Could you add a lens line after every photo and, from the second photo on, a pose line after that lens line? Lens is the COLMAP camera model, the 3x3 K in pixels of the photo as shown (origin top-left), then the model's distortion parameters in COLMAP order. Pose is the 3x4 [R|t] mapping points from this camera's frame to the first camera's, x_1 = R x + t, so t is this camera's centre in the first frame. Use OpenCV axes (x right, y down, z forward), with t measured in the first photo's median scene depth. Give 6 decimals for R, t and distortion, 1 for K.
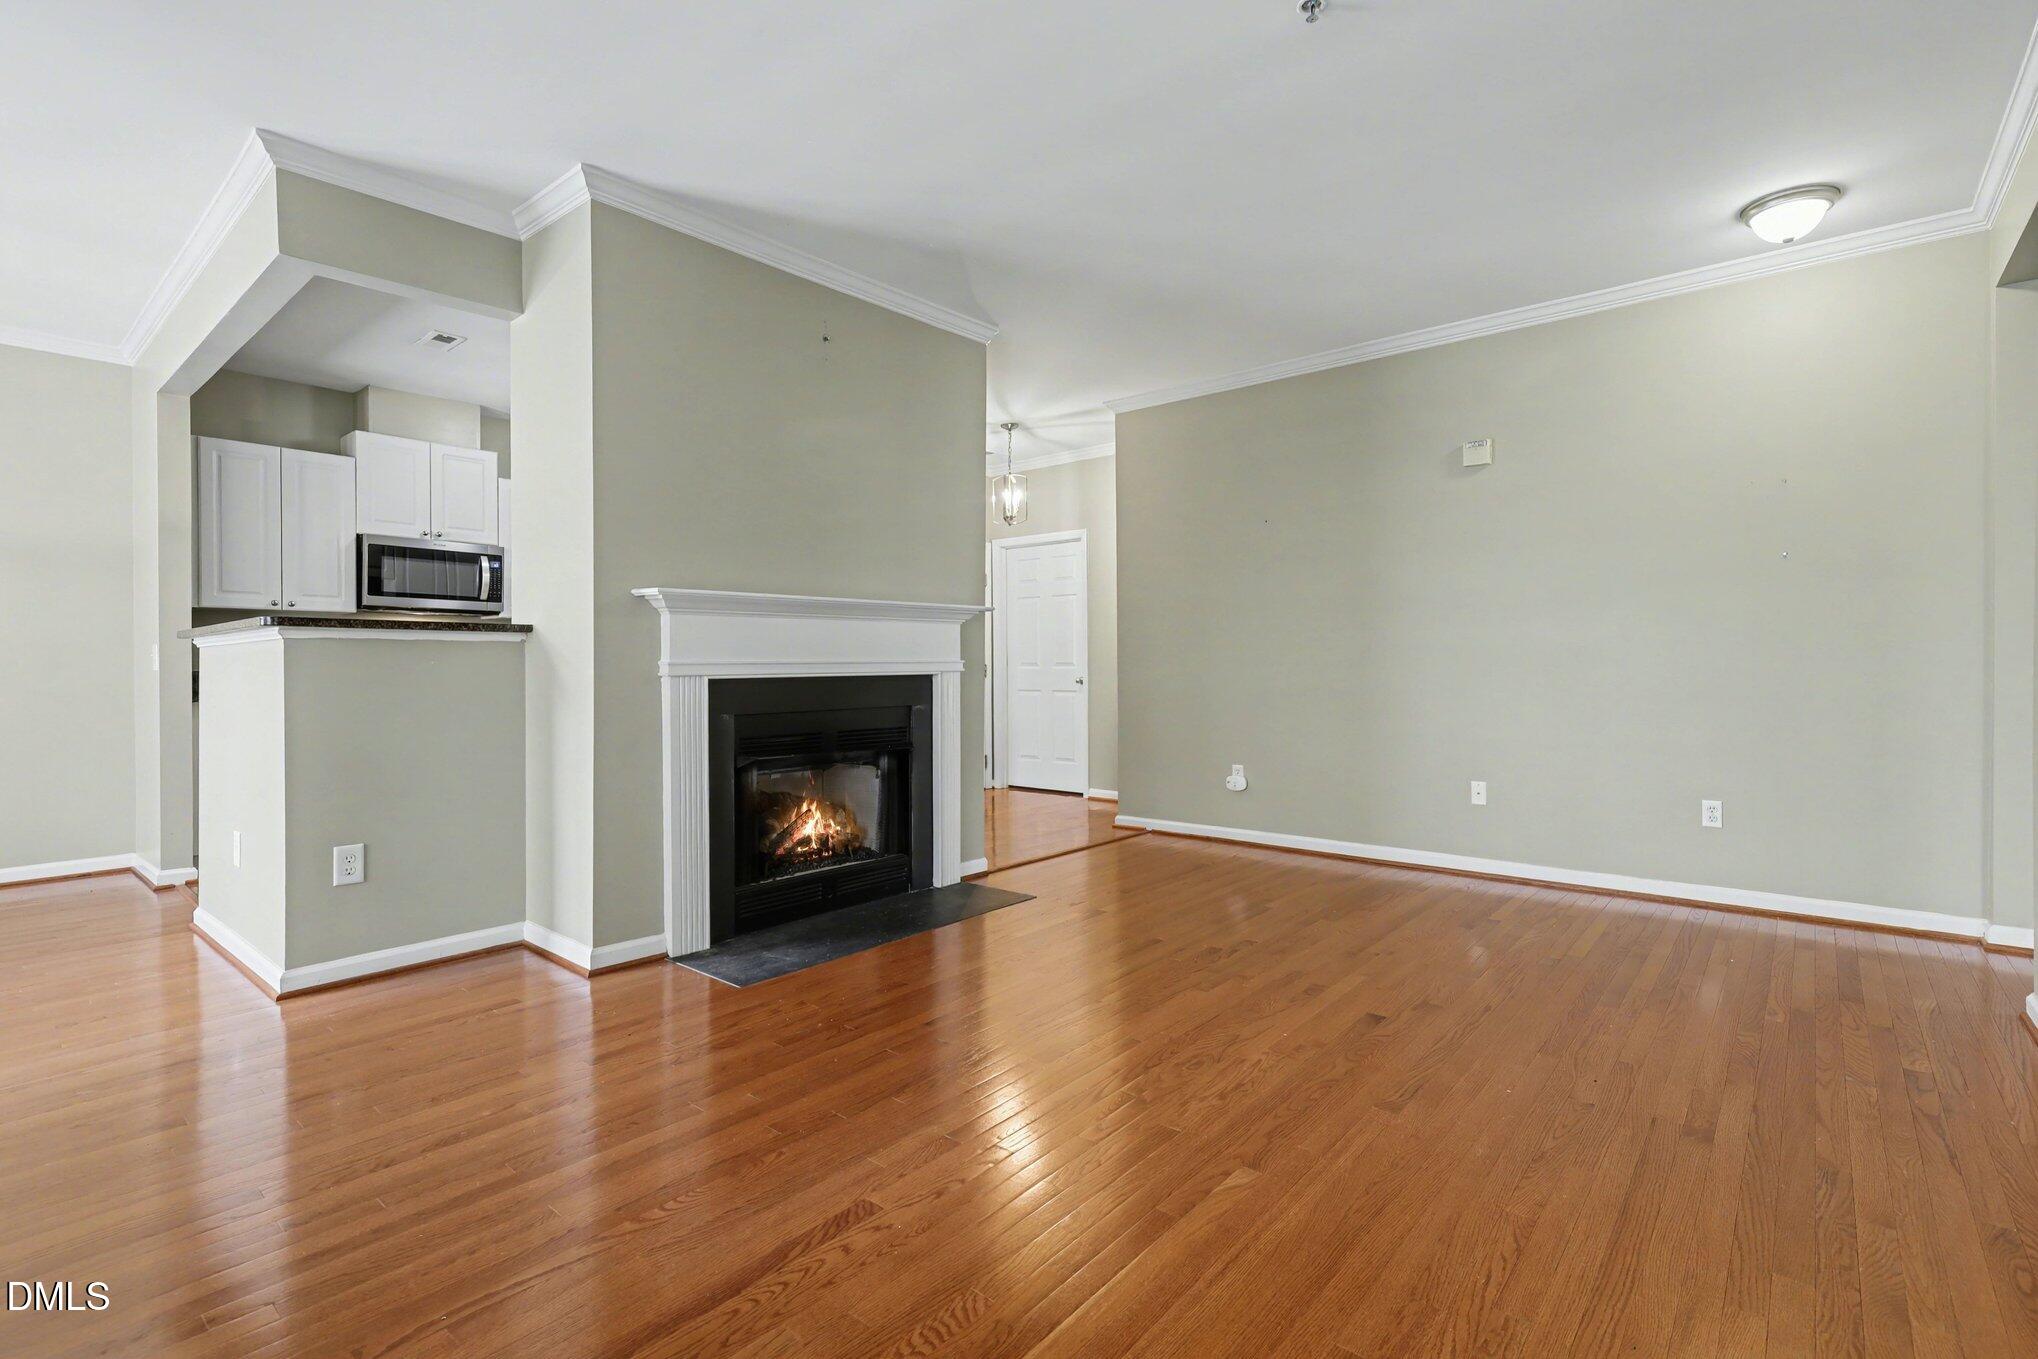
lens RADIAL K [[947.9, 0, 1011.8], [0, 947.9, 675.6], [0, 0, 1]] dist [0.003571, -0.000190]
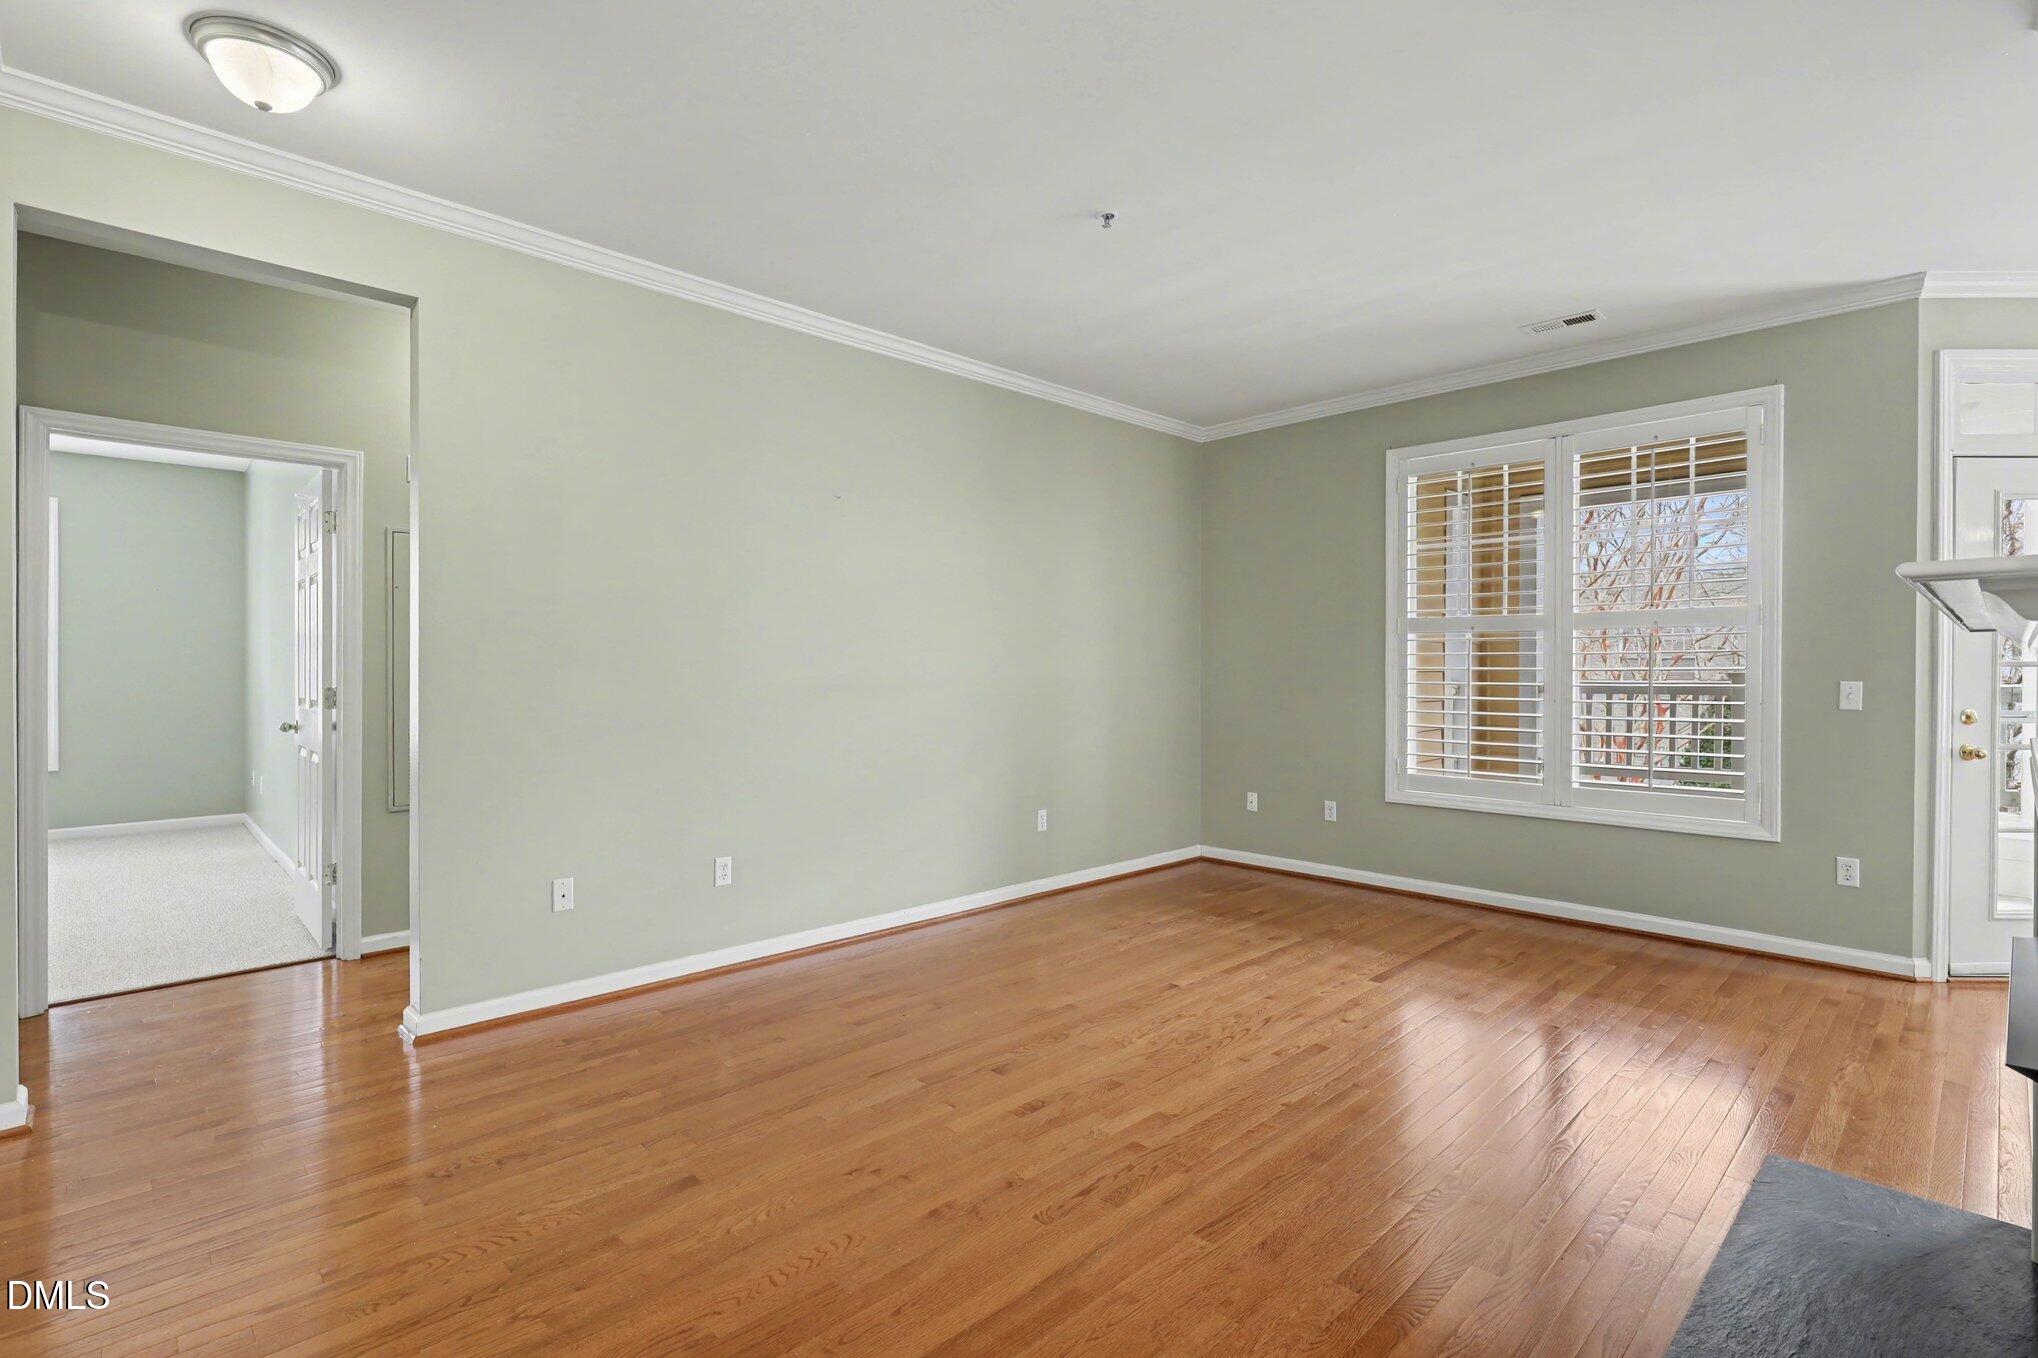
lens RADIAL K [[947.9, 0, 1026.3], [0, 947.9, 674.2], [0, 0, 1]] dist [0.003571, -0.000190]
pose [[-0.996214, 0.001385, 0.086925, 0.231584], [0.002600, 0.999900, 0.013872, -0.066870], [-0.086897, 0.014046, -0.996118, 1.728044]]
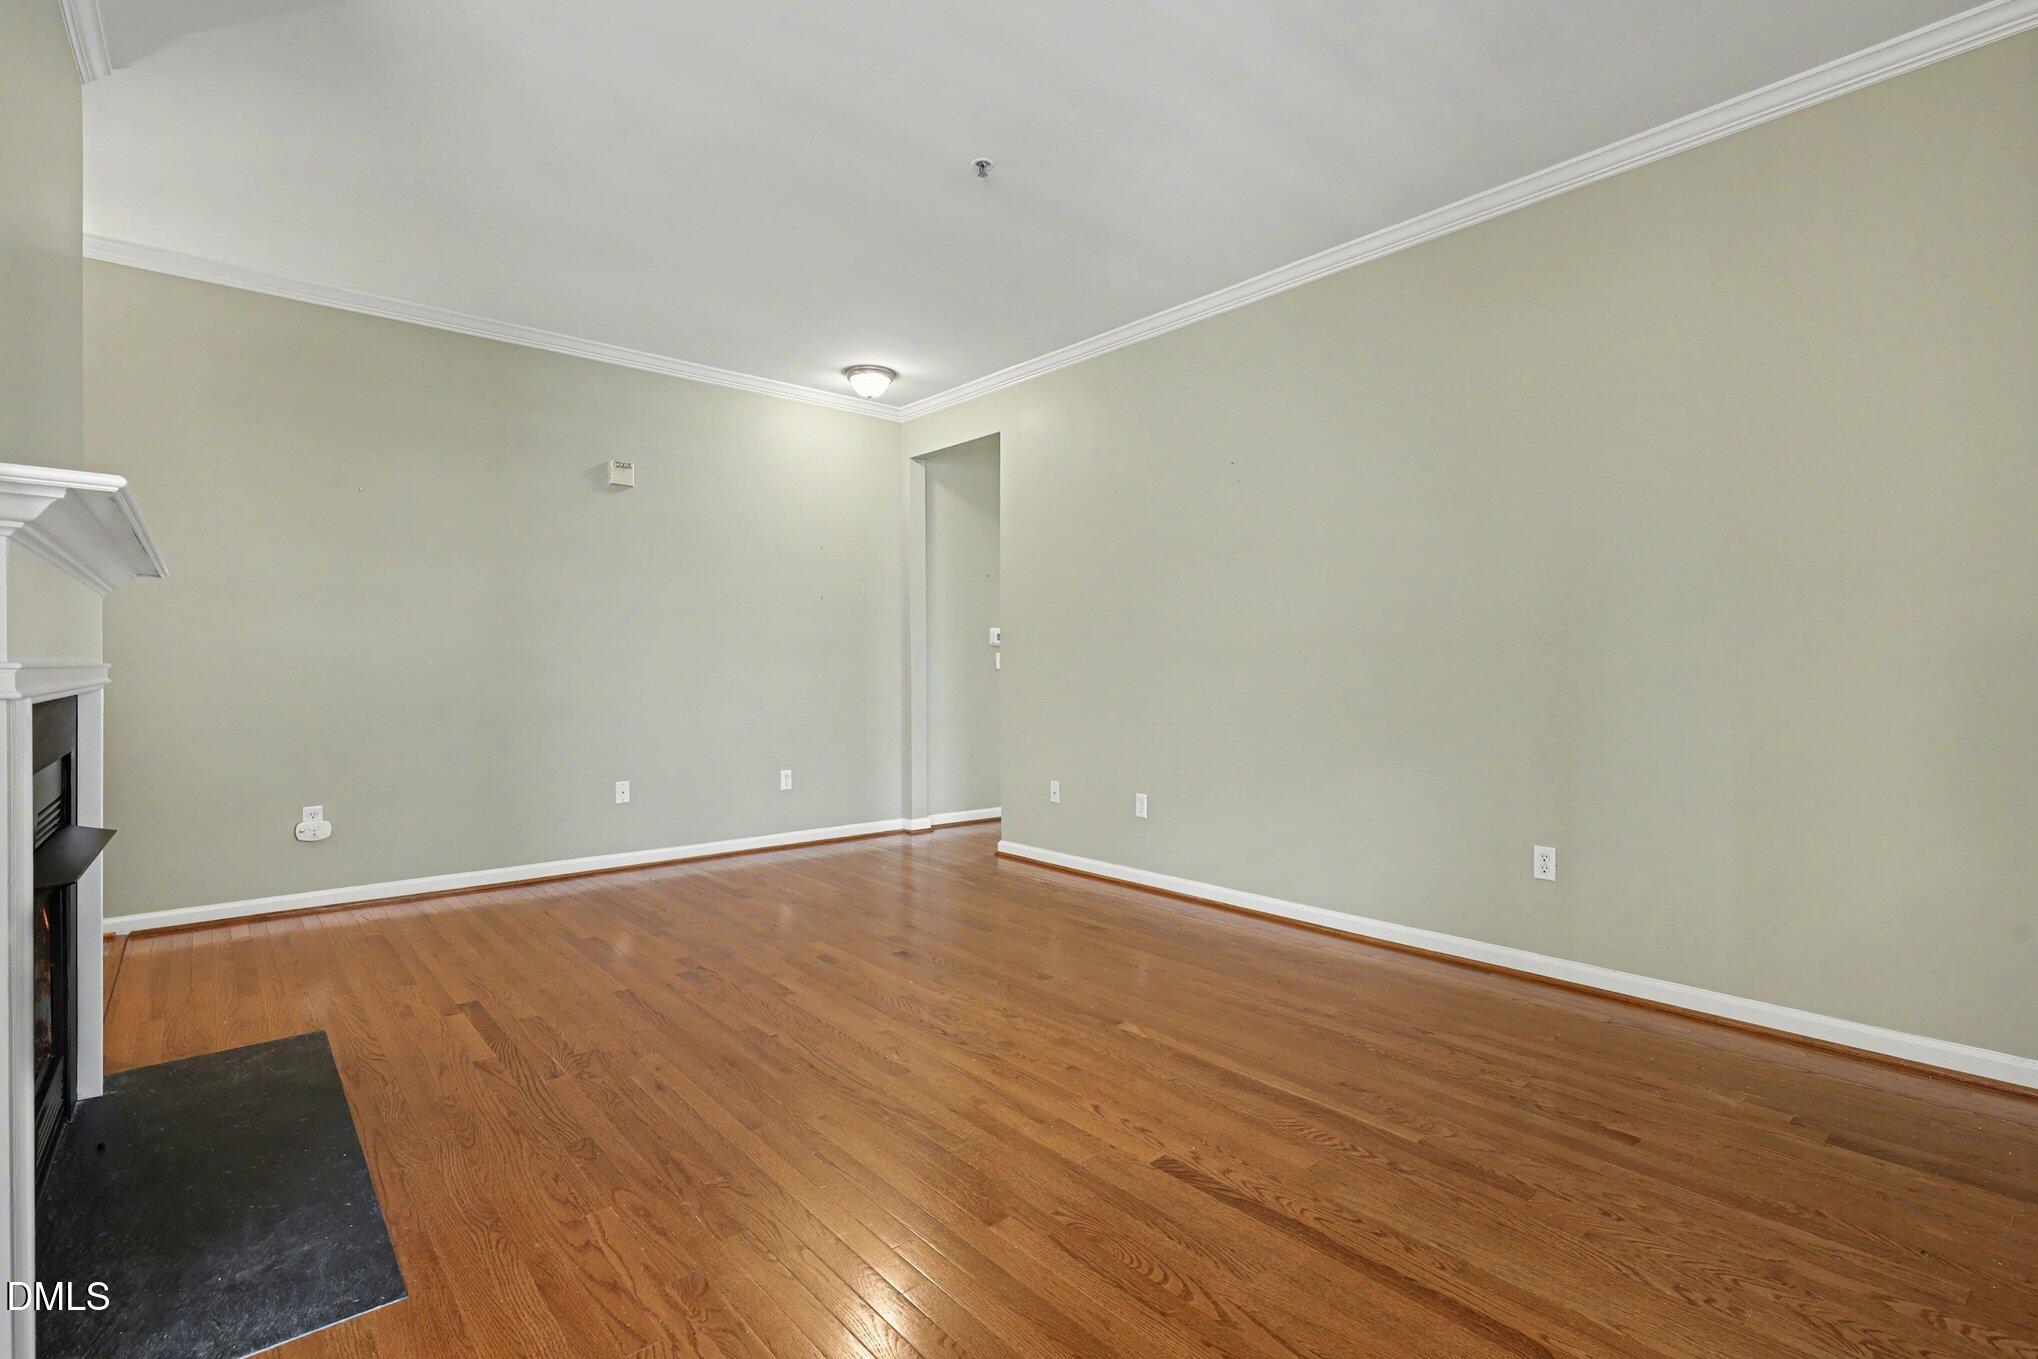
lens RADIAL K [[947.9, 0, 1032.6], [0, 947.9, 671.8], [0, 0, 1]] dist [0.003571, -0.000190]
pose [[0.137637, -0.000230, 0.990483, -0.720522], [0.010172, 0.999948, -0.001181, -0.008401], [-0.990431, 0.010237, 0.137632, 0.561892]]
